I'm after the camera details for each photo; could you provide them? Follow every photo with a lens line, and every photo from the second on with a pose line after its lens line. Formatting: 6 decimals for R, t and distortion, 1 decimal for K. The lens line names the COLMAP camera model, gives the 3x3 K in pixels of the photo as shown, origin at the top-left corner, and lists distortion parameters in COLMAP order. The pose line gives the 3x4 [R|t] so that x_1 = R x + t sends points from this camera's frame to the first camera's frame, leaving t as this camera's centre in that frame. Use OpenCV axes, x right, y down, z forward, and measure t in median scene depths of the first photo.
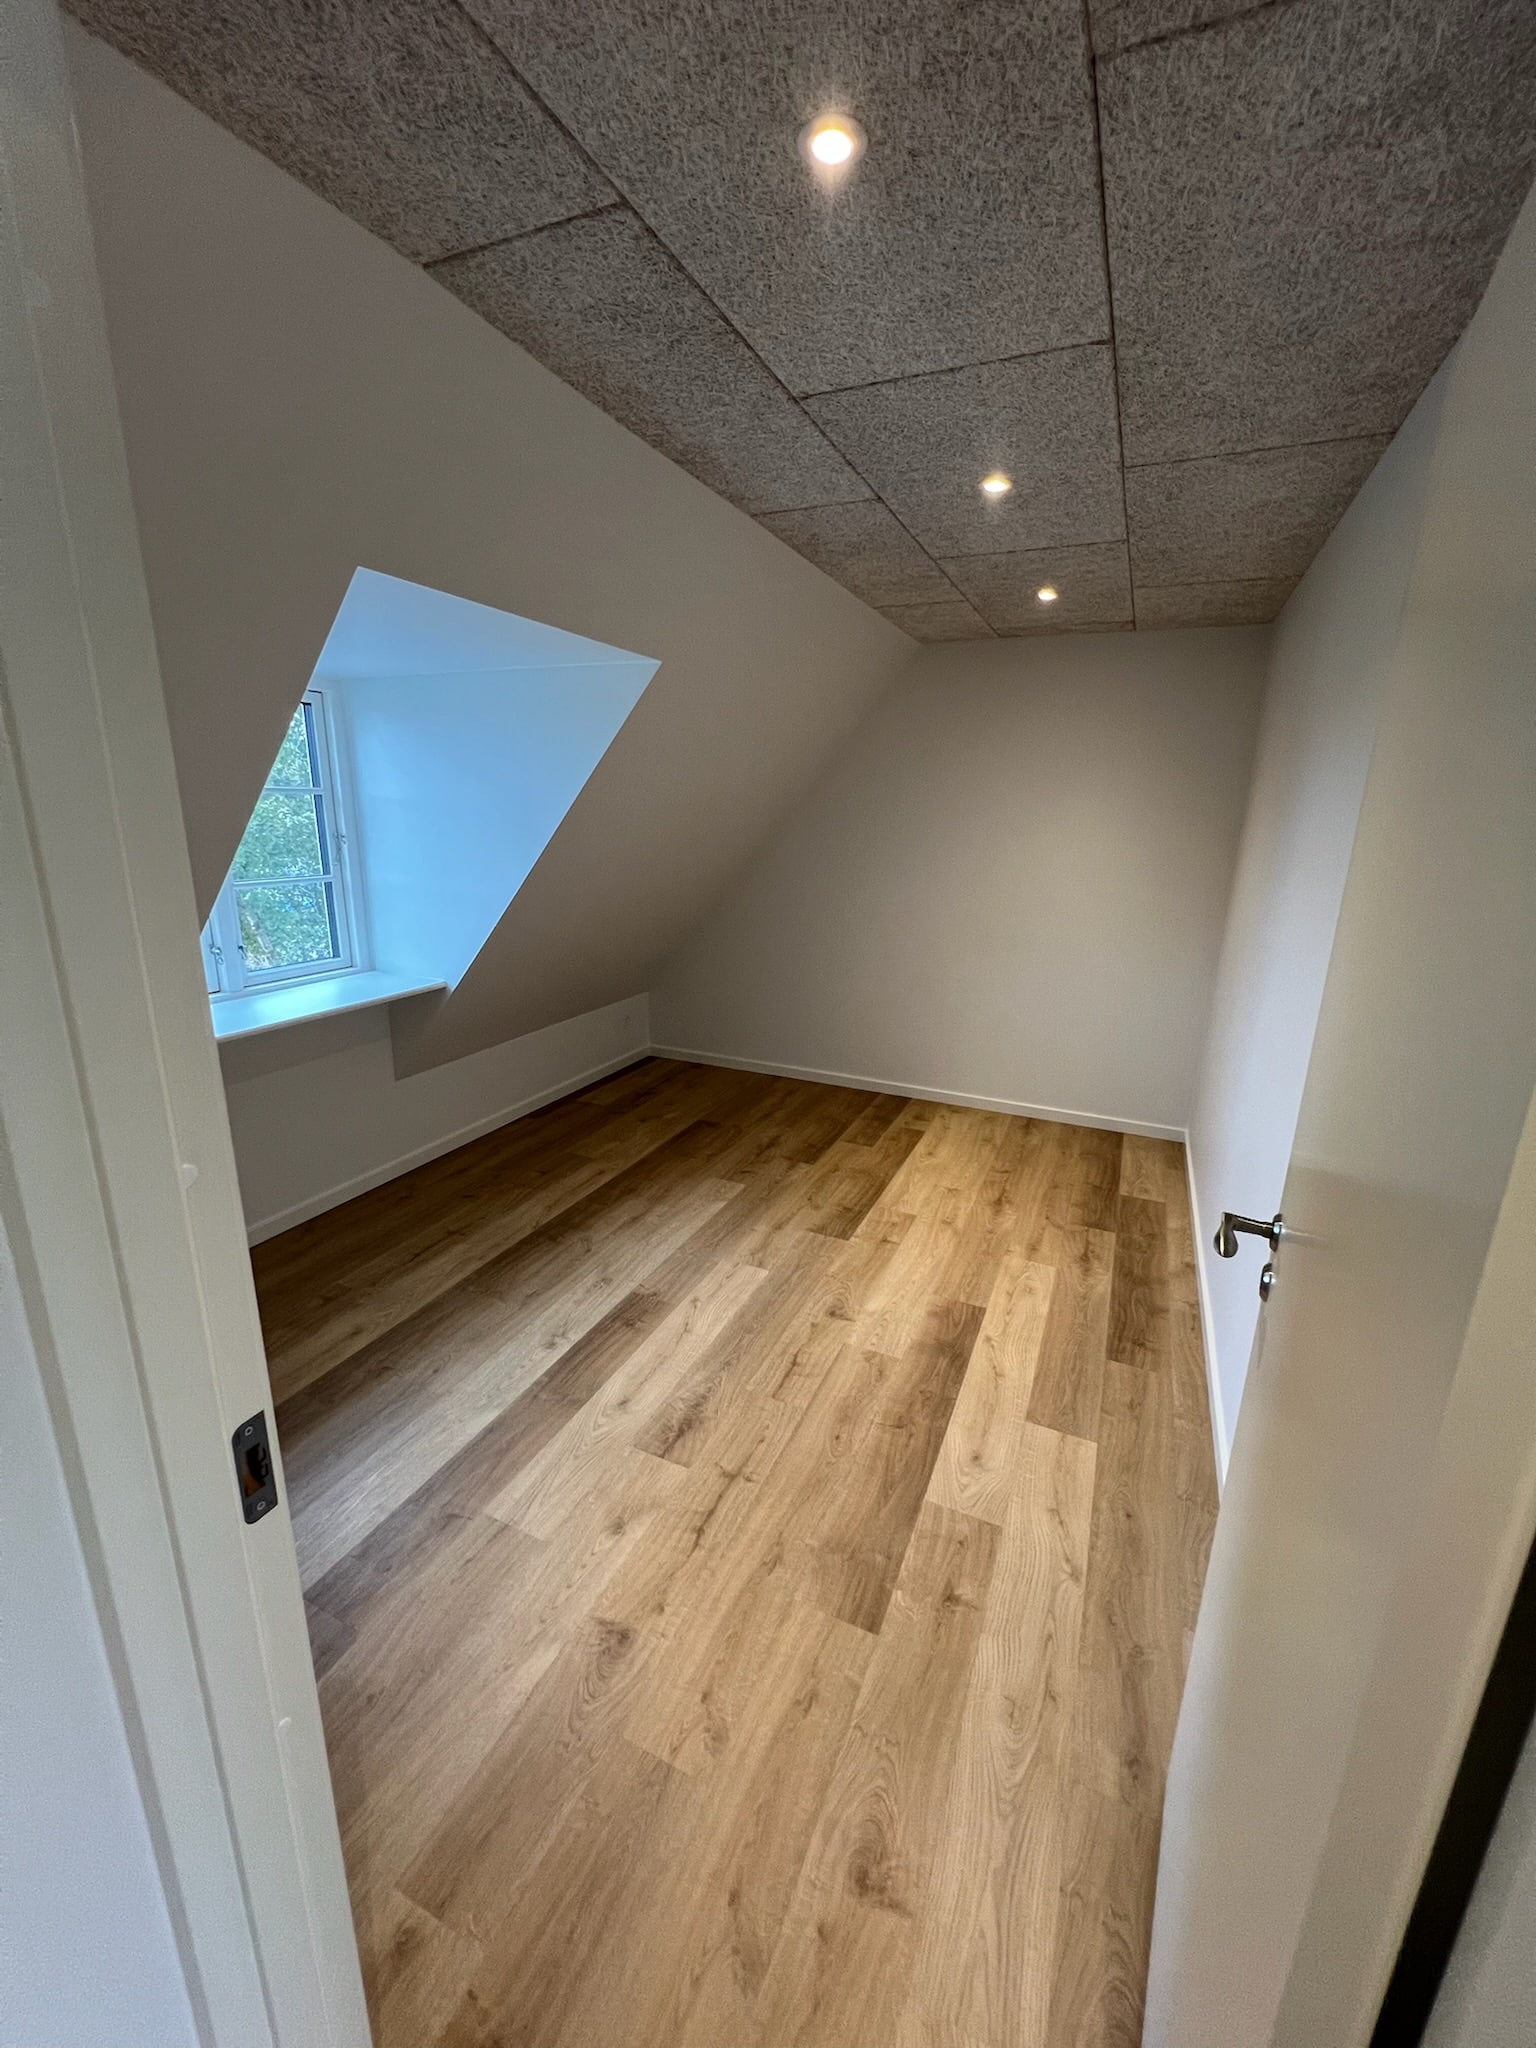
lens RADIAL K [[821.0, 0, 771.7], [0, 821.0, 1019.0], [0, 0, 1]] dist [0.001190, -0.000541]
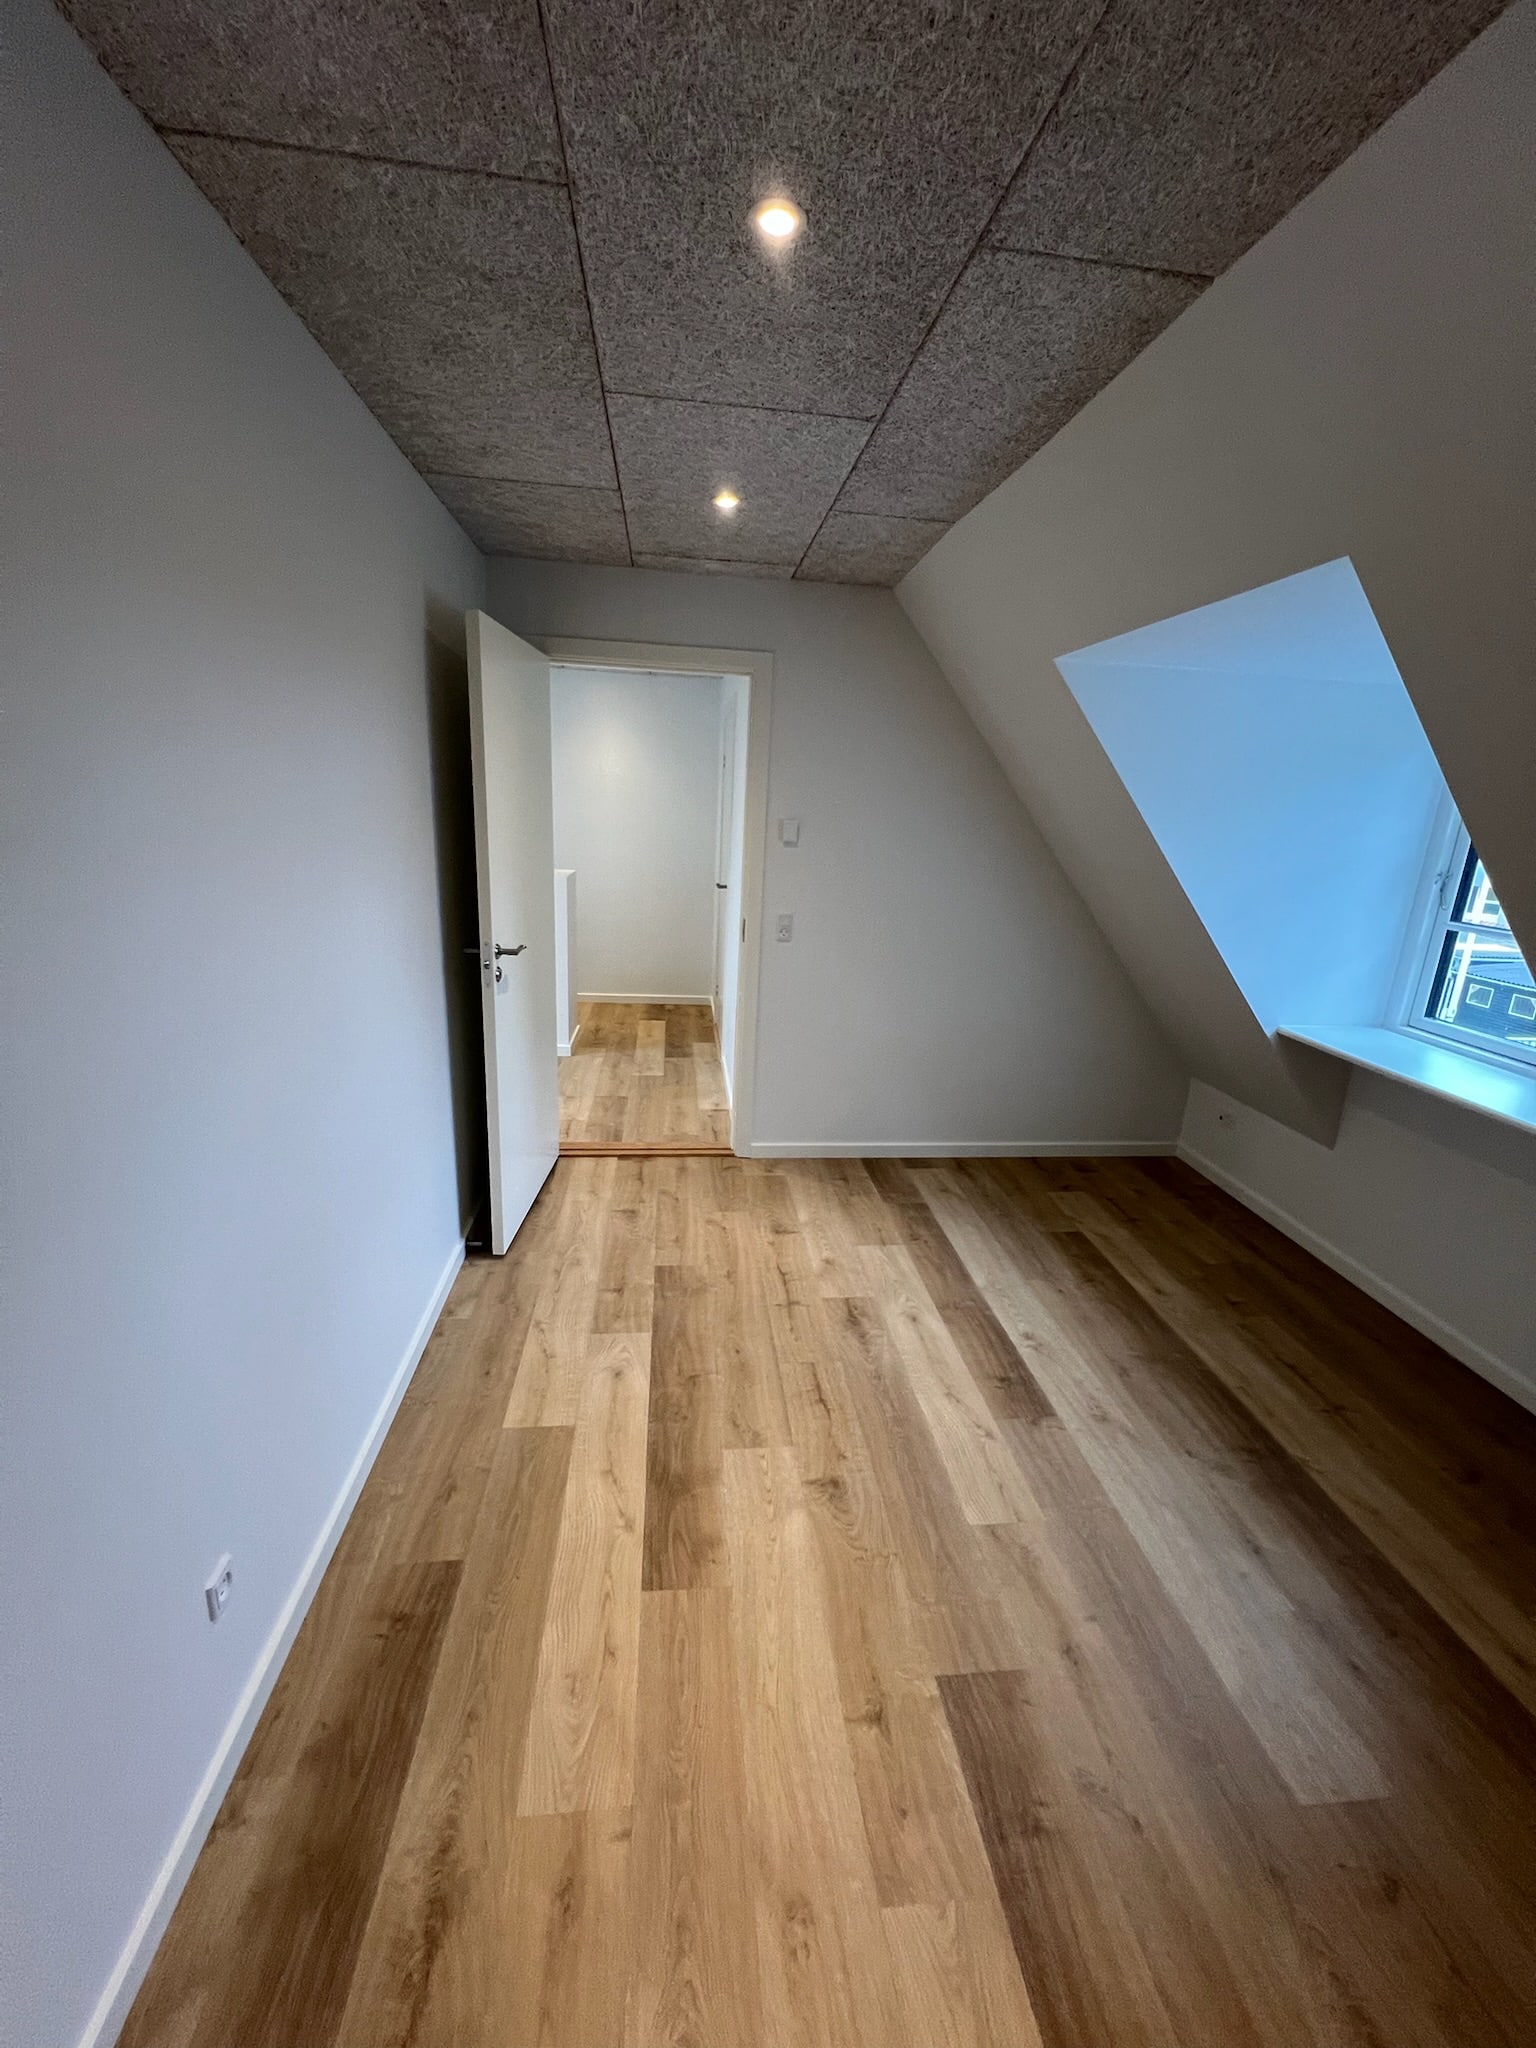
lens RADIAL K [[821.0, 0, 764.5], [0, 821.0, 1017.6], [0, 0, 1]] dist [0.001190, -0.000541]
pose [[-0.861253, 0.067908, -0.503619, 0.456125], [-0.192808, 0.873264, 0.447477, -0.314460], [0.470179, 0.482492, -0.739008, 1.269009]]
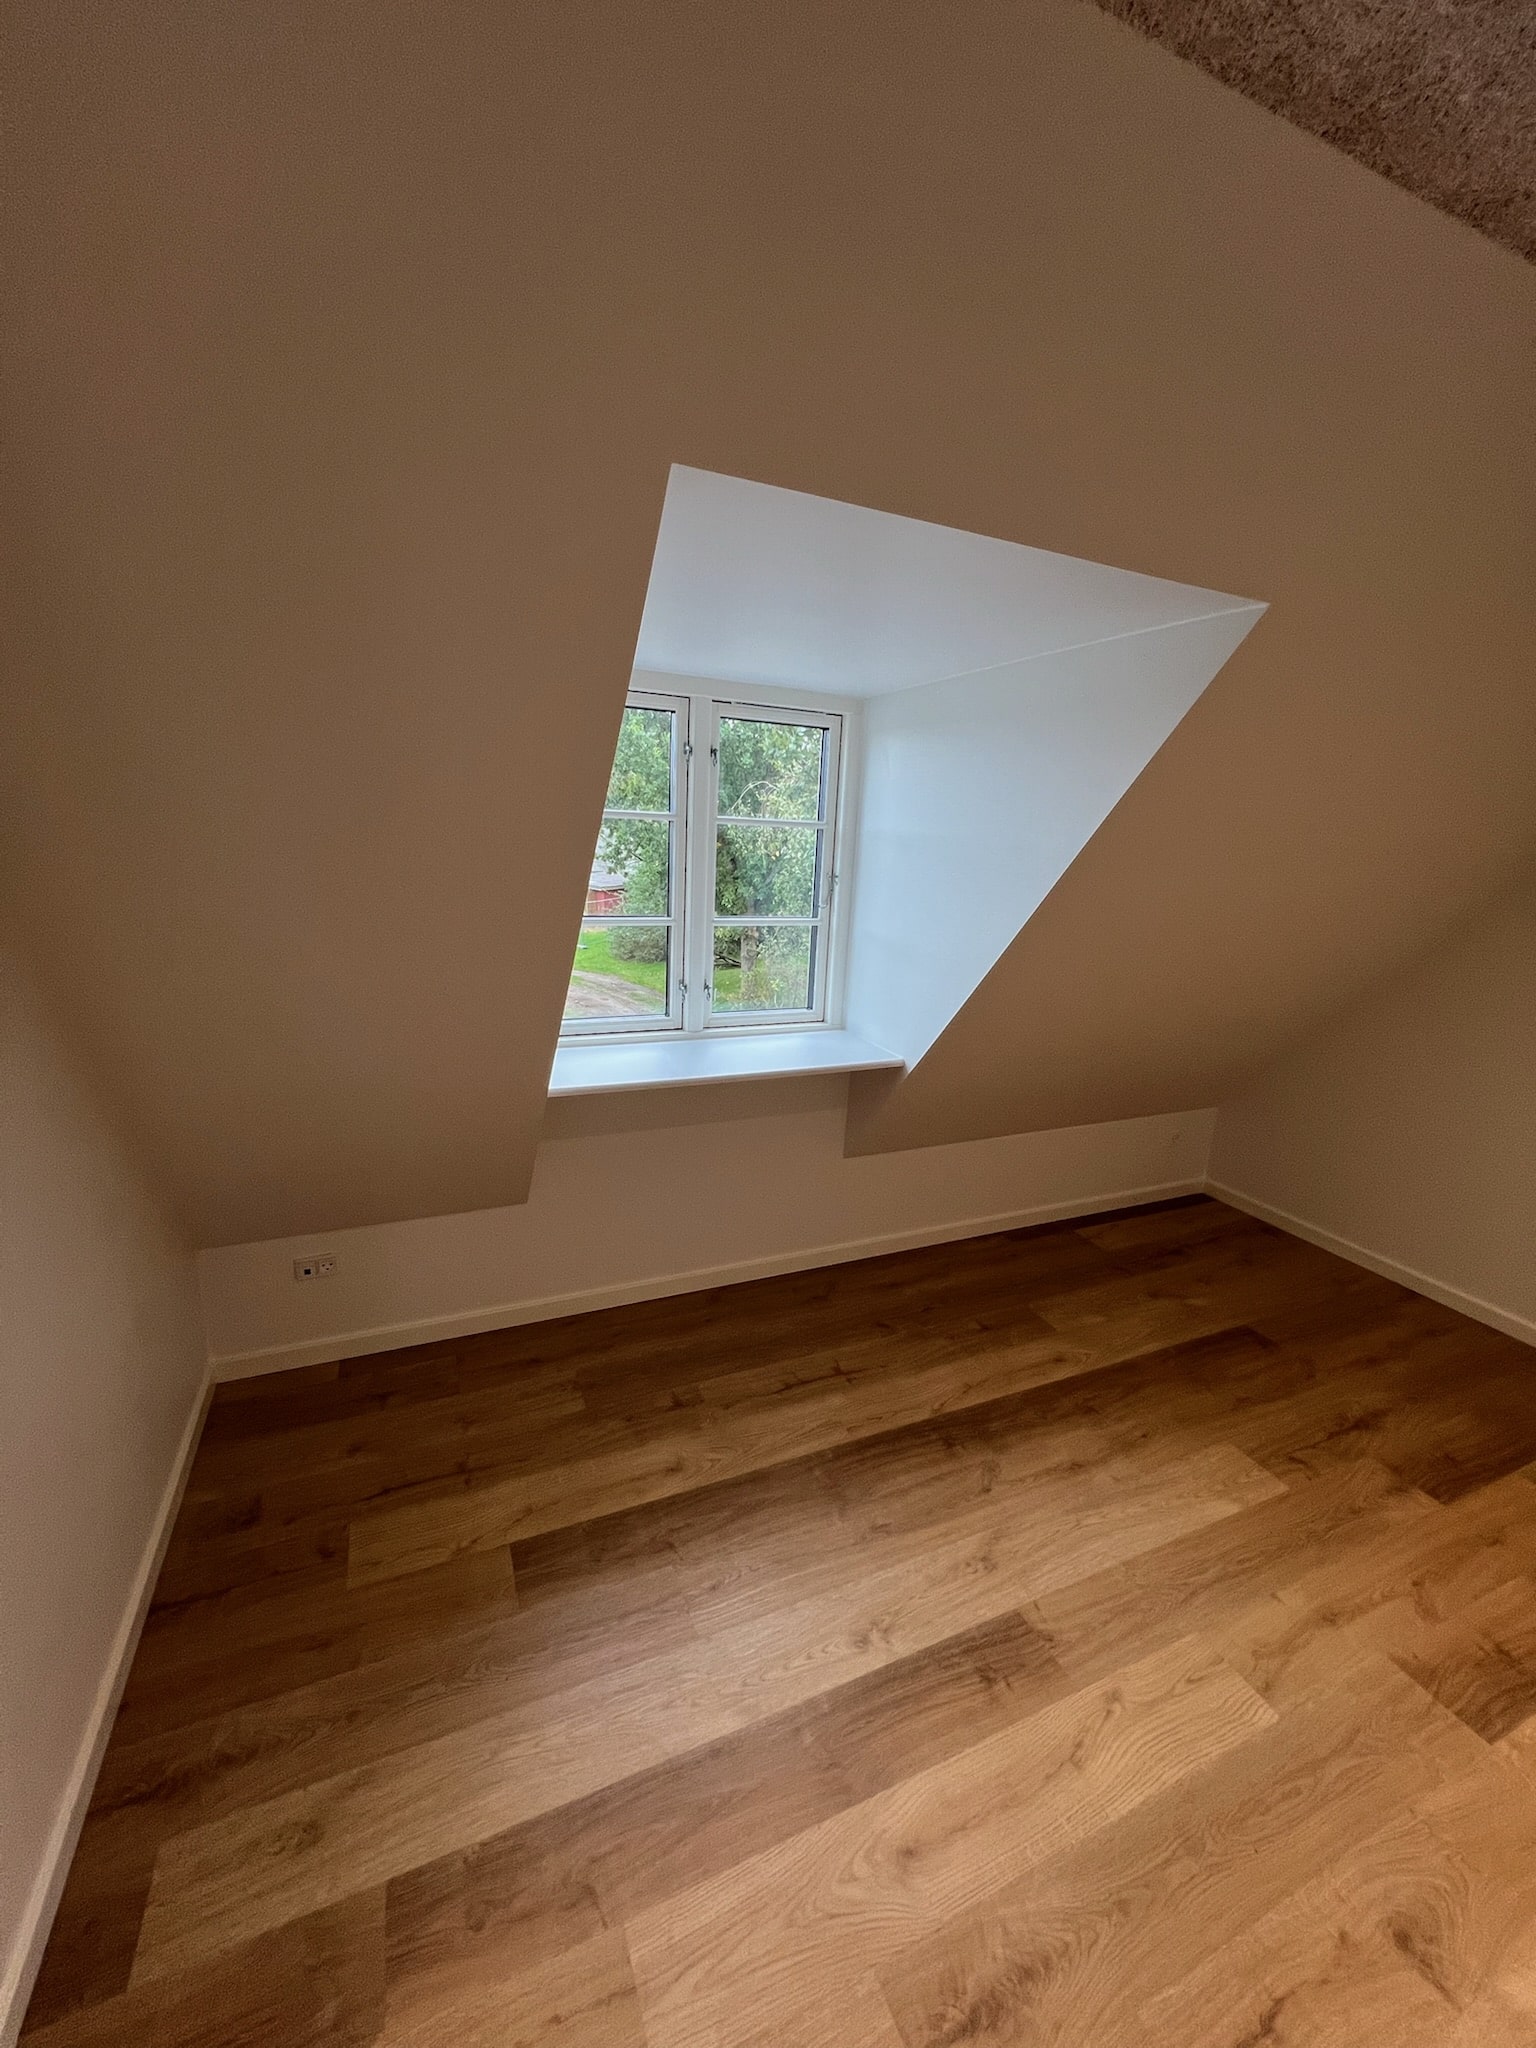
lens RADIAL K [[821.0, 0, 770.4], [0, 821.0, 1017.3], [0, 0, 1]] dist [0.001190, -0.000541]
pose [[0.745729, 0.160178, -0.646708, 0.023159], [-0.197750, 0.980142, 0.014734, -0.084551], [0.636225, 0.116899, 0.762596, 0.346218]]
